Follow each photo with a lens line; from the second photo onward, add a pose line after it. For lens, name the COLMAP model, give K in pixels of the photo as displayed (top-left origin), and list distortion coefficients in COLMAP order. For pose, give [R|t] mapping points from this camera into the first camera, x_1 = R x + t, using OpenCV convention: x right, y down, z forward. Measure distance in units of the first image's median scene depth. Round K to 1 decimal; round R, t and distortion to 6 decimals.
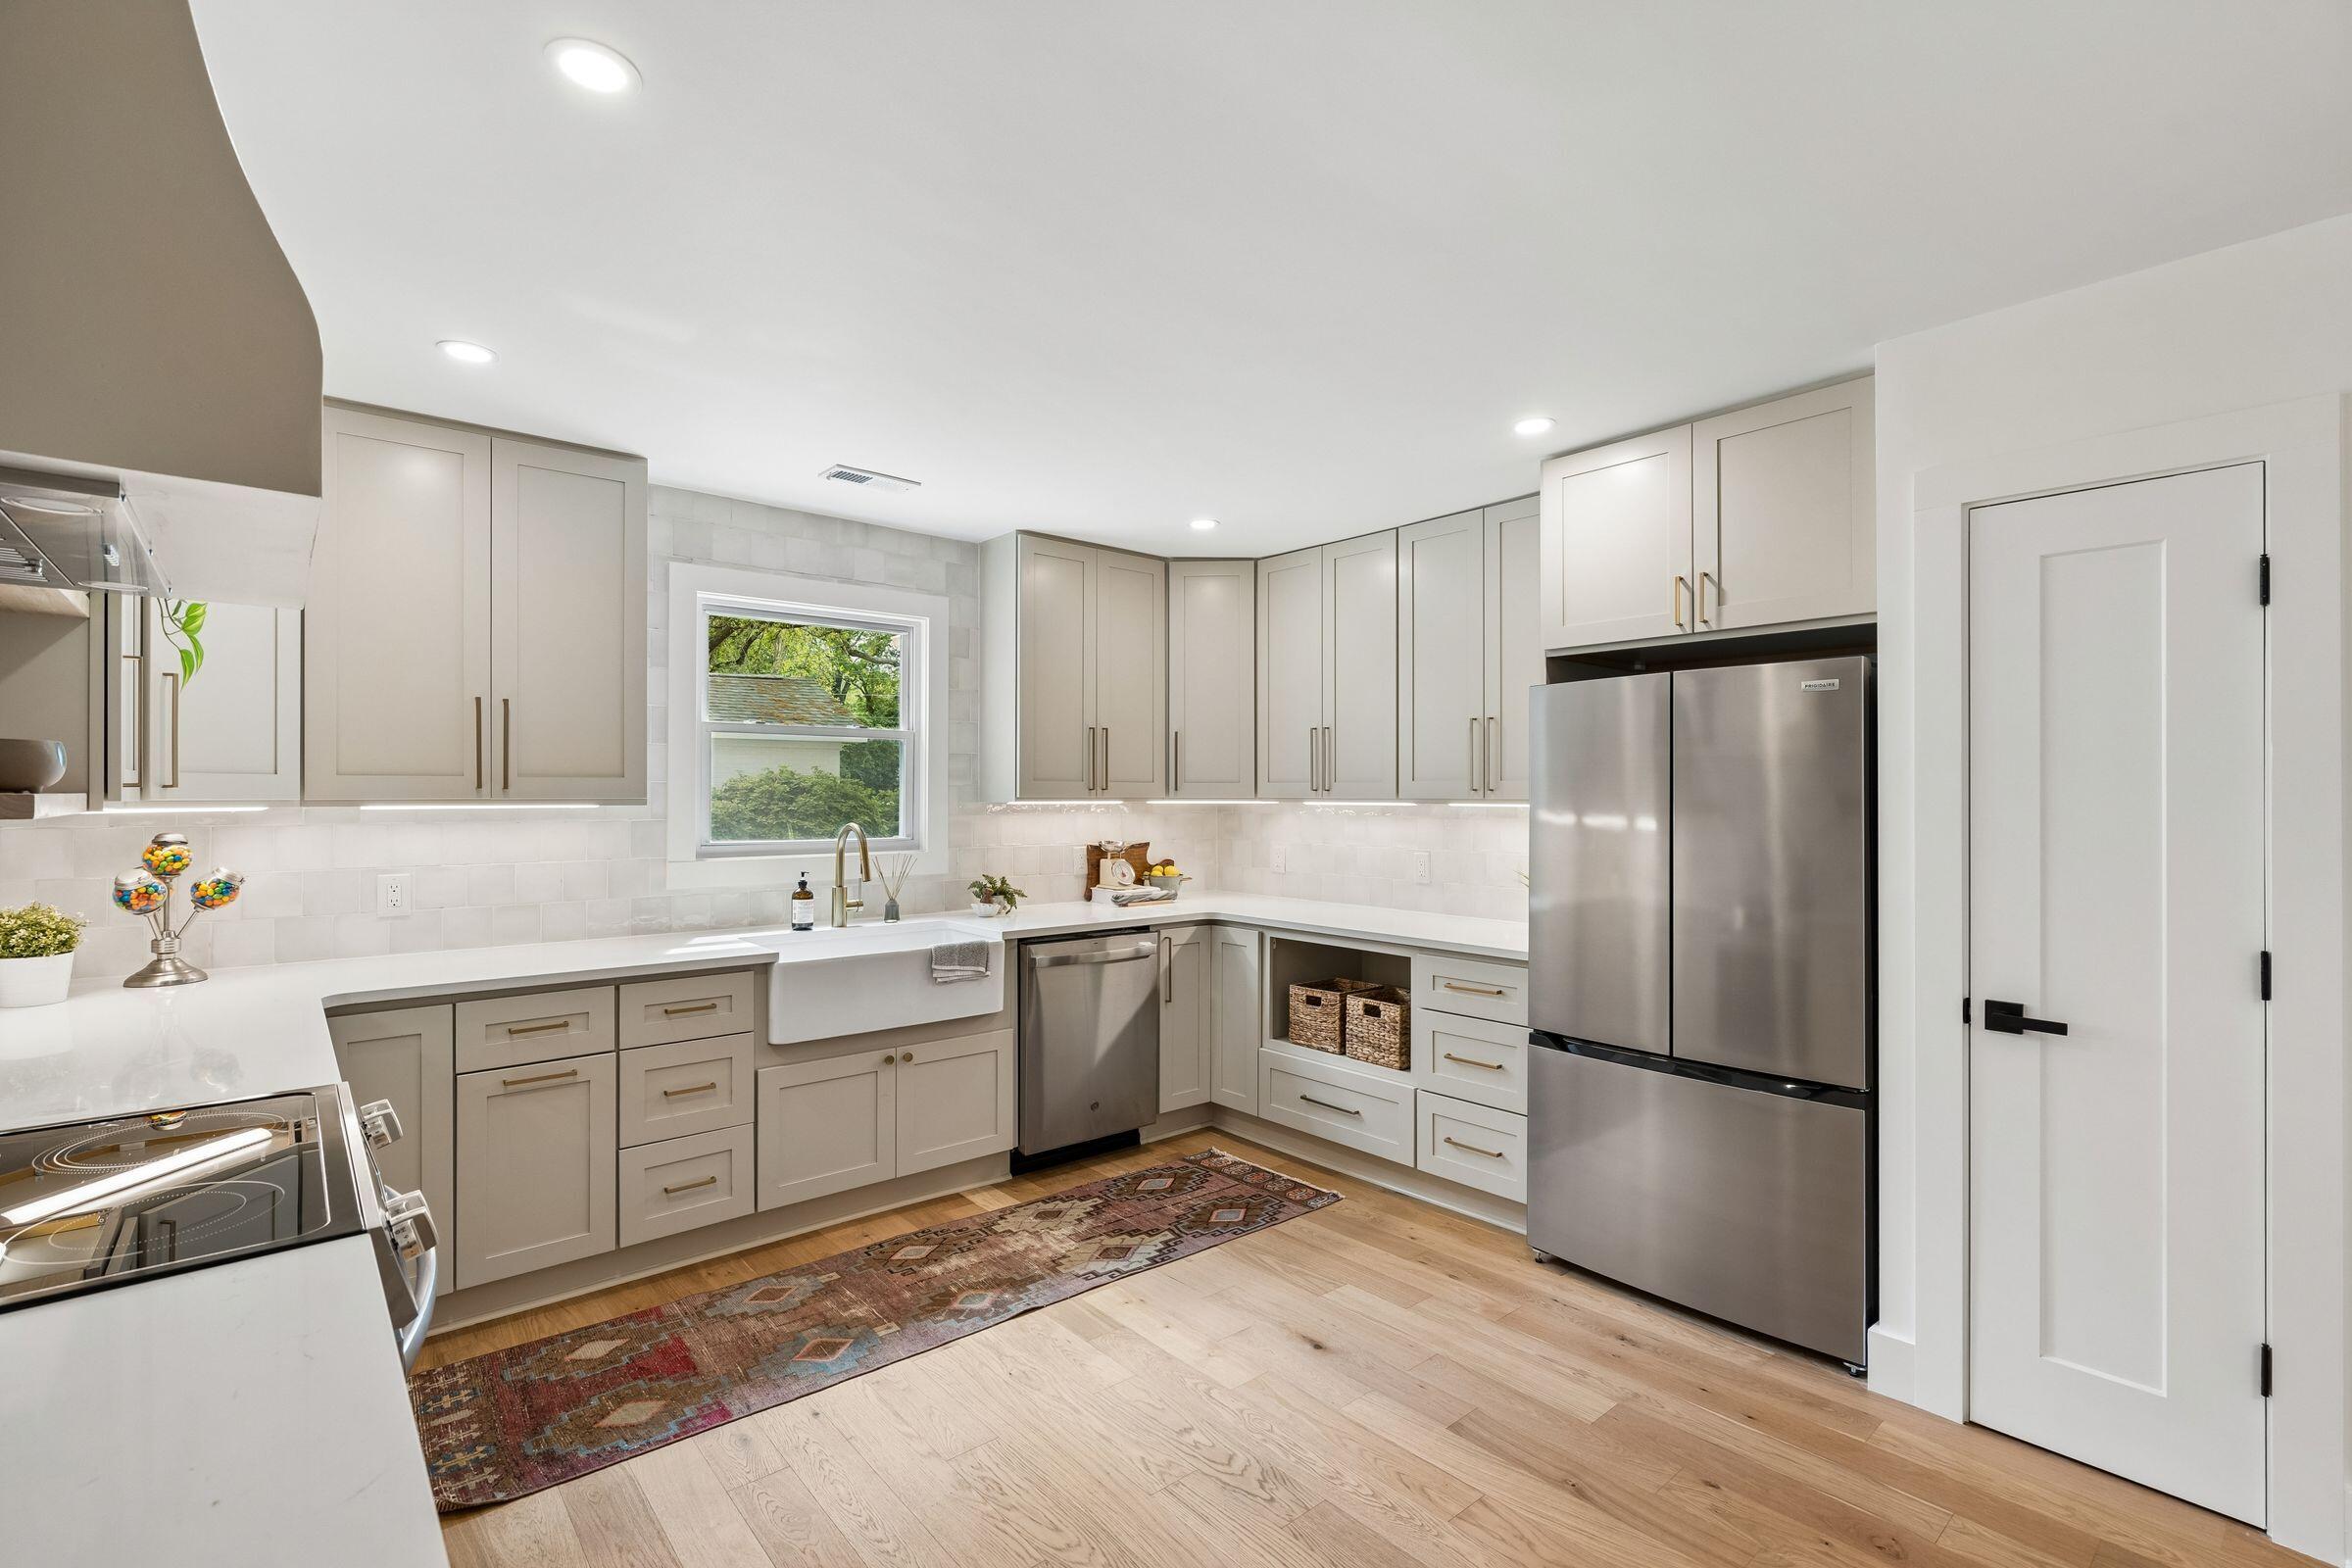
lens RADIAL K [[1053.6, 0, 1171.0], [0, 1053.6, 782.5], [0, 0, 1]] dist [-0.002040, 0.001397]
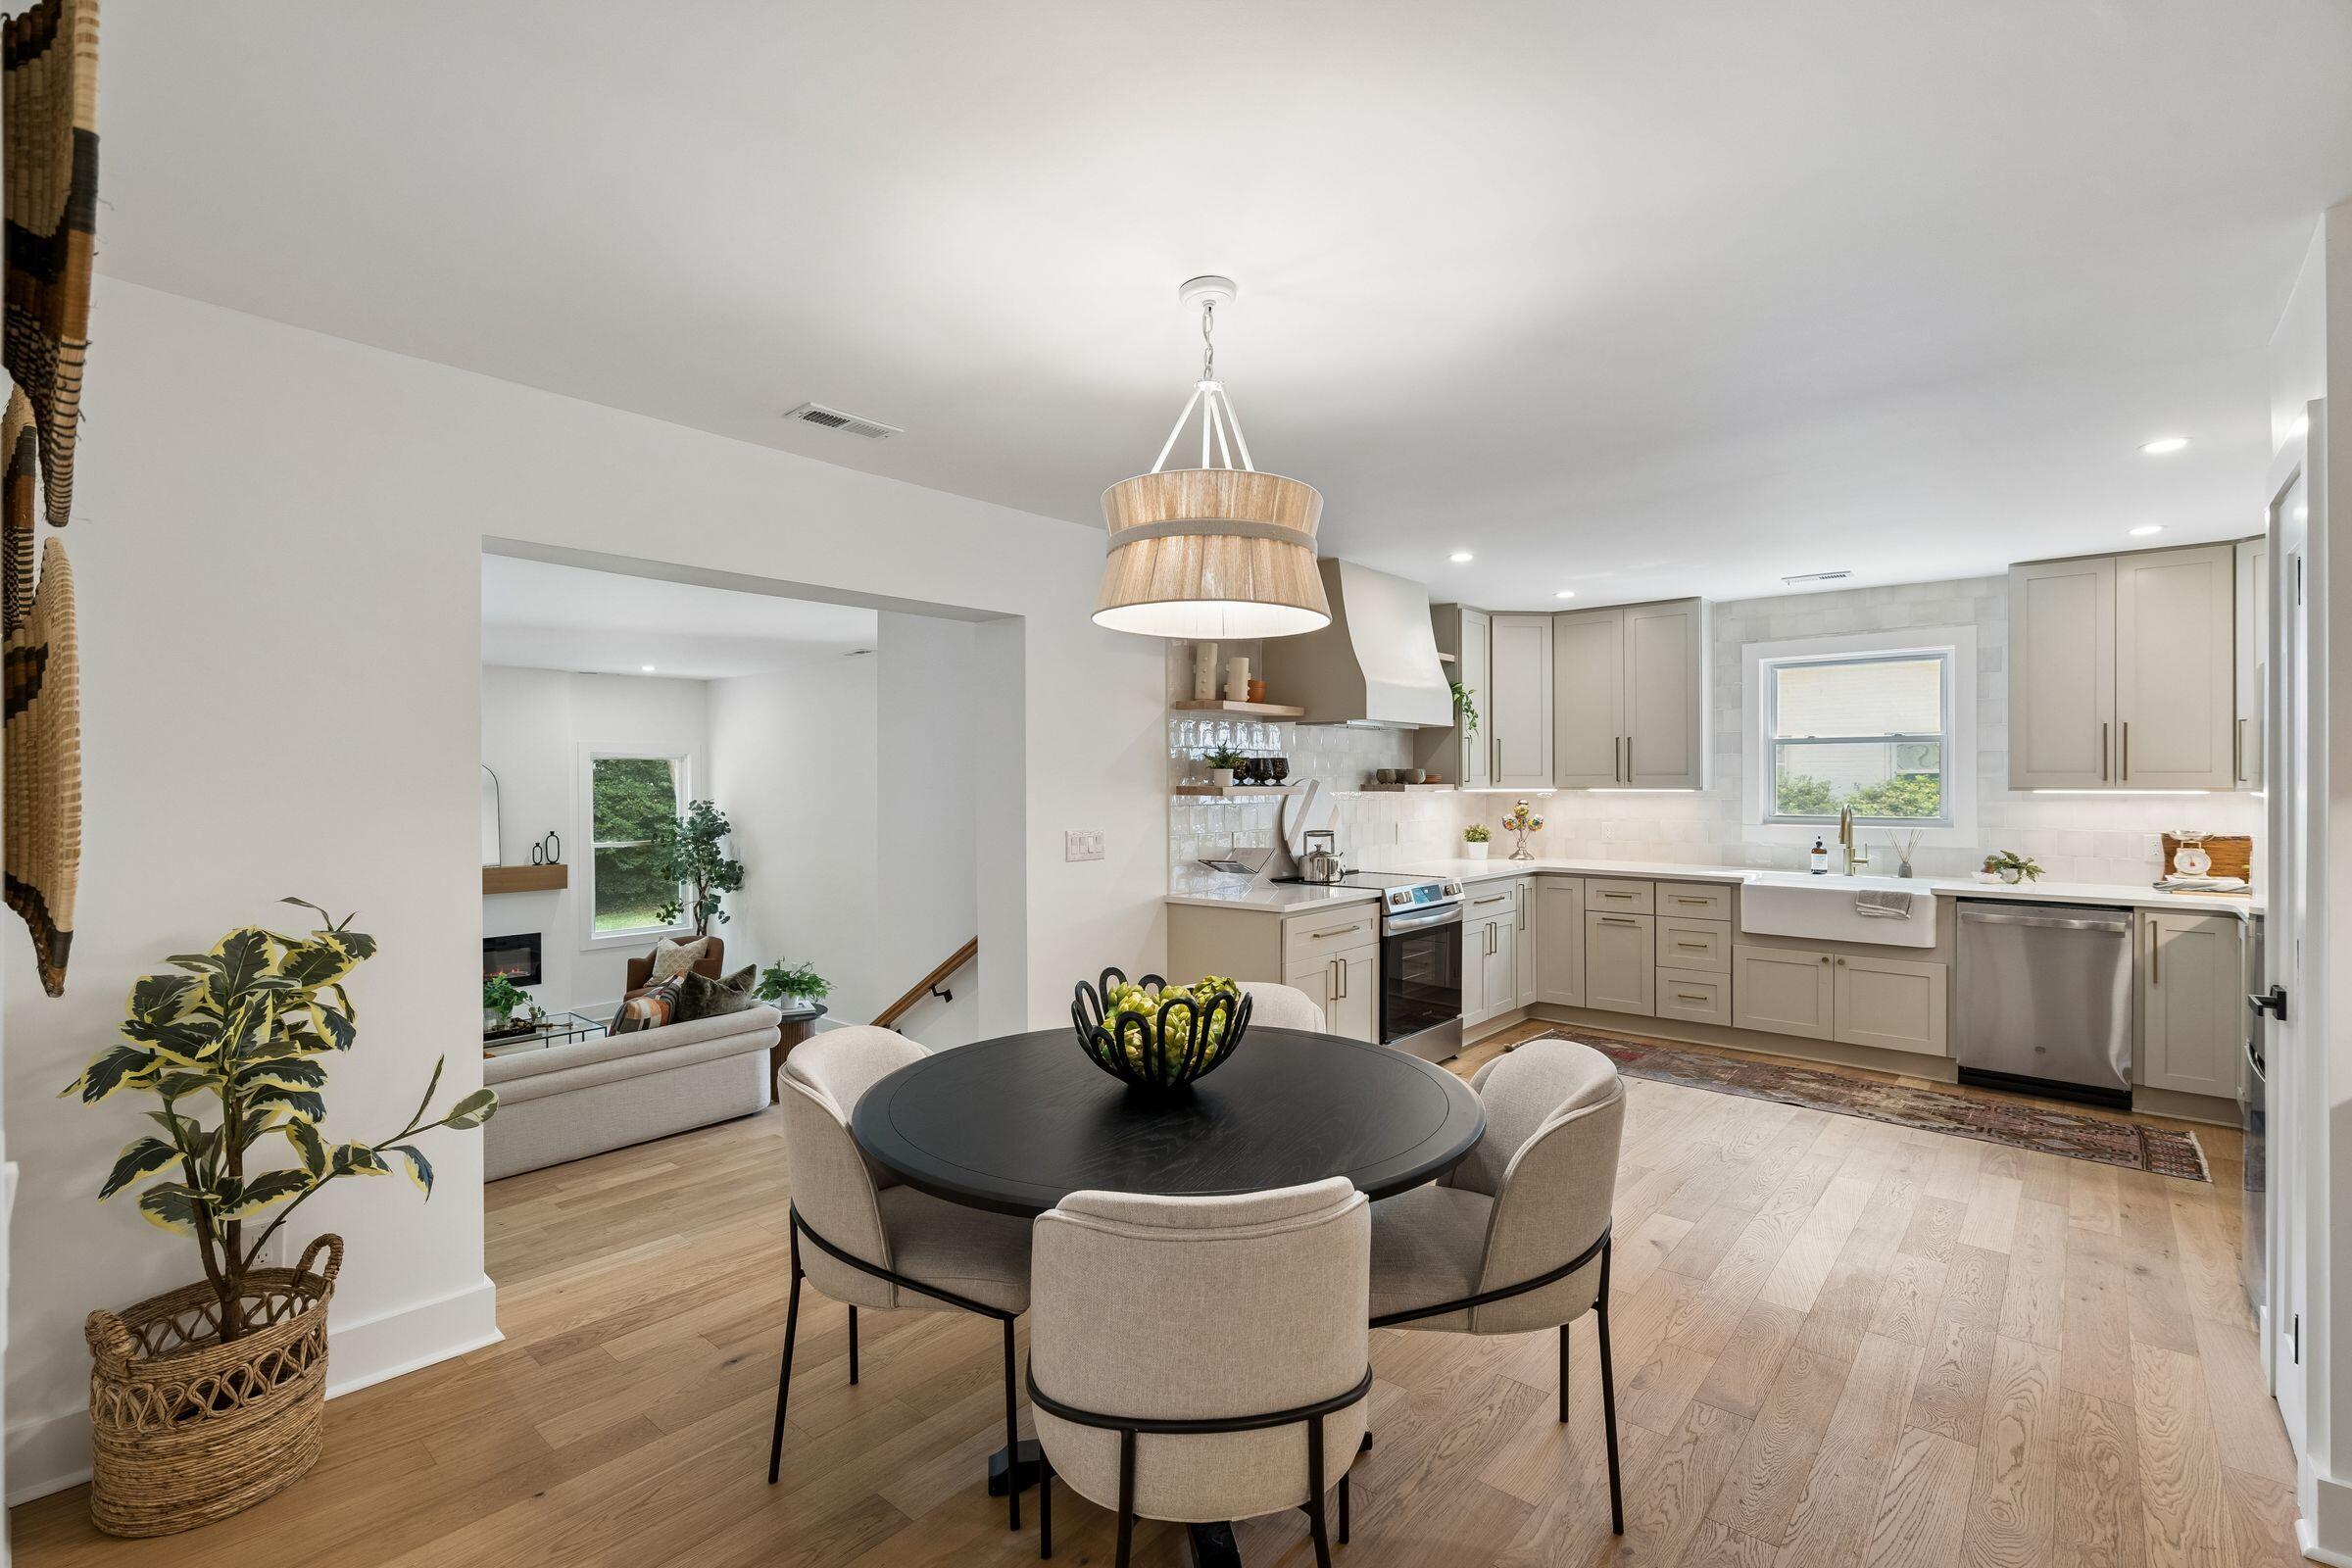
lens RADIAL K [[1065.5, 0, 1168.1], [0, 1065.5, 778.2], [0, 0, 1]] dist [0.004403, 0.000995]
pose [[0.141301, -0.003726, -0.989960, 1.078357], [0.012645, 0.999918, -0.001959, -0.006426], [0.989886, -0.012242, 0.141336, -0.141651]]
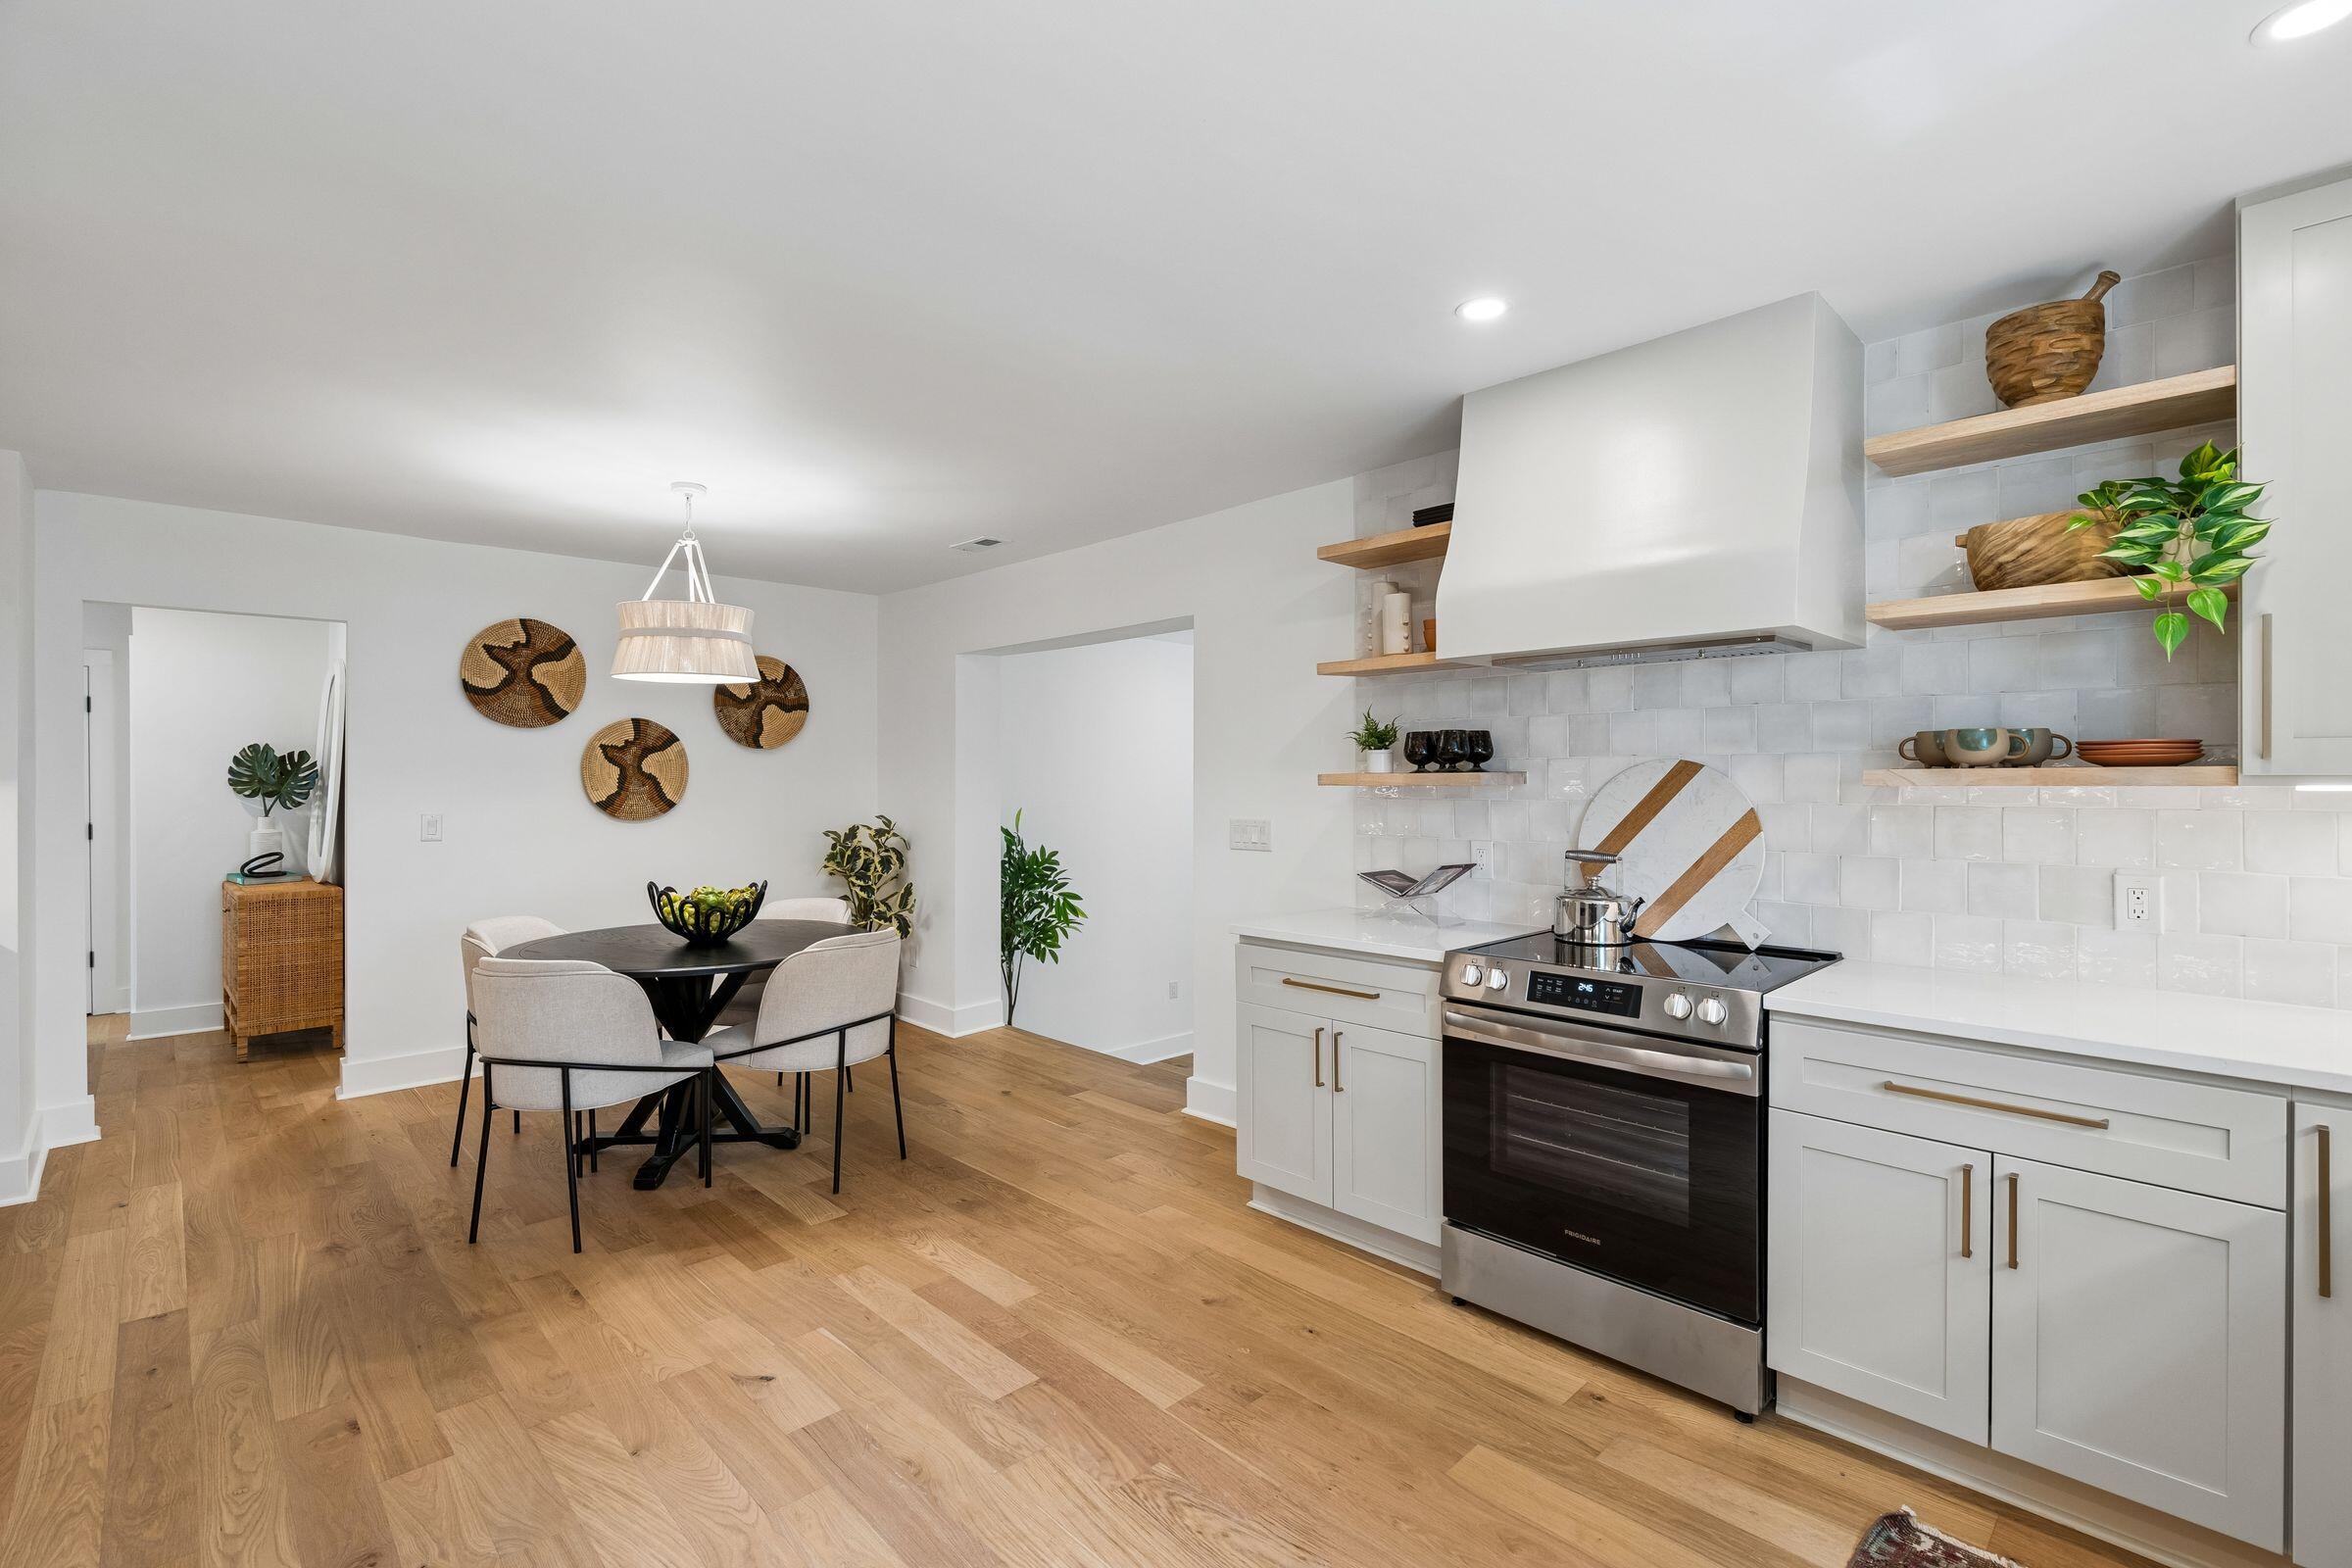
lens RADIAL K [[1053.6, 0, 1171.0], [0, 1053.6, 782.5], [0, 0, 1]] dist [-0.002040, 0.001397]
pose [[-0.998634, 0.002459, -0.052200, 0.000822], [0.002870, 0.999965, -0.007798, 0.016501], [0.052179, -0.007938, -0.998606, 1.086919]]
